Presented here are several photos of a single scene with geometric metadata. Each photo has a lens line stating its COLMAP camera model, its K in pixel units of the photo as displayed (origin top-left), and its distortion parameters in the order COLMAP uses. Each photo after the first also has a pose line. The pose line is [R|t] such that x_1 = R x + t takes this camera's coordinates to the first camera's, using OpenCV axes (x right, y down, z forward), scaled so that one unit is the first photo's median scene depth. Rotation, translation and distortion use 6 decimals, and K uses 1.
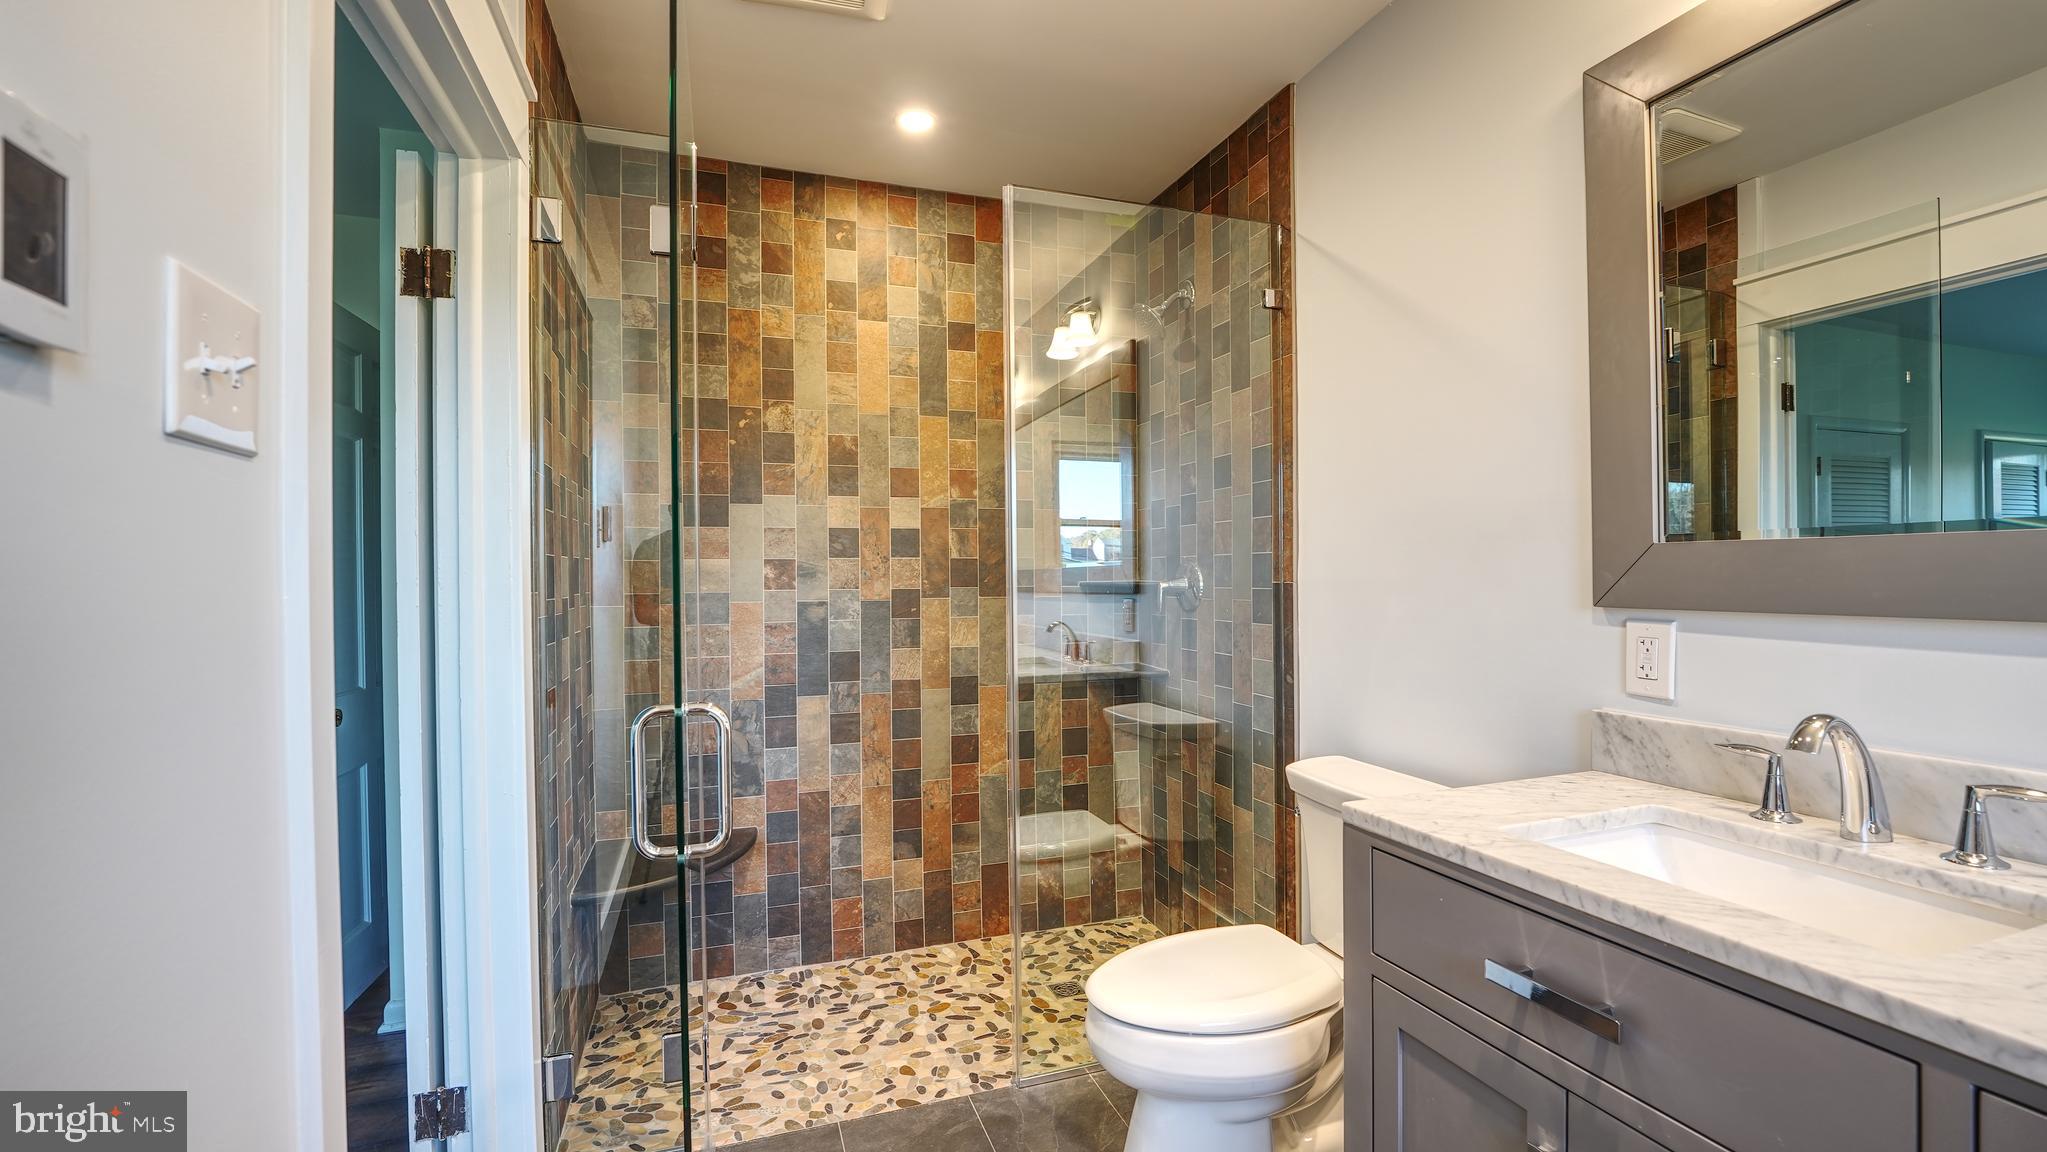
lens RADIAL K [[864.9, 0, 1023.5], [0, 864.9, 576.0], [0, 0, 1]] dist [-0.019176, -0.000154]
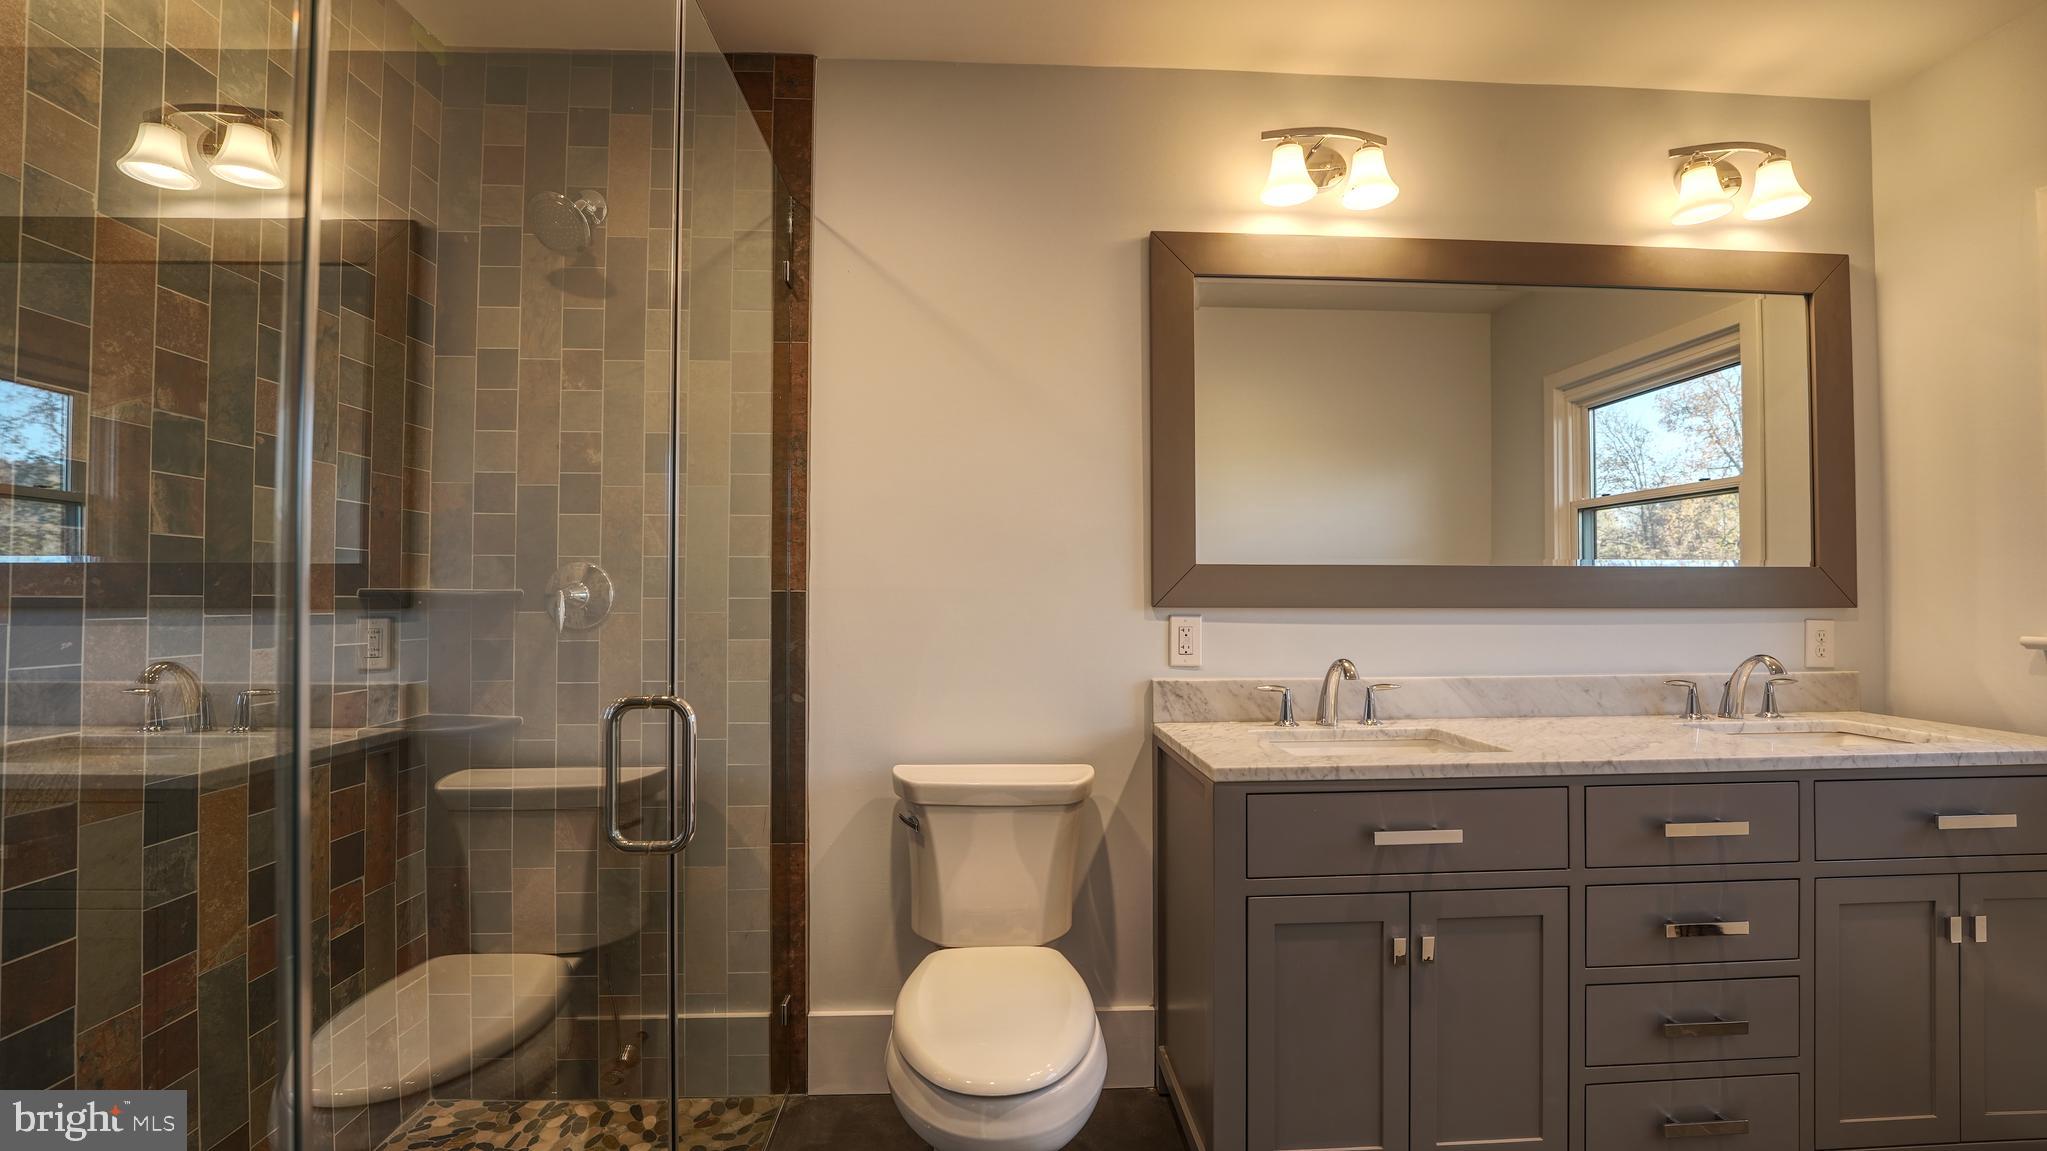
lens RADIAL K [[864.9, 0, 1023.5], [0, 864.9, 575.5], [0, 0, 1]] dist [-0.019176, -0.000154]
pose [[0.284269, 0.031636, 0.958222, -0.501003], [-0.003462, 0.999483, -0.031971, 0.019677], [-0.958738, 0.005771, 0.284232, 0.523441]]
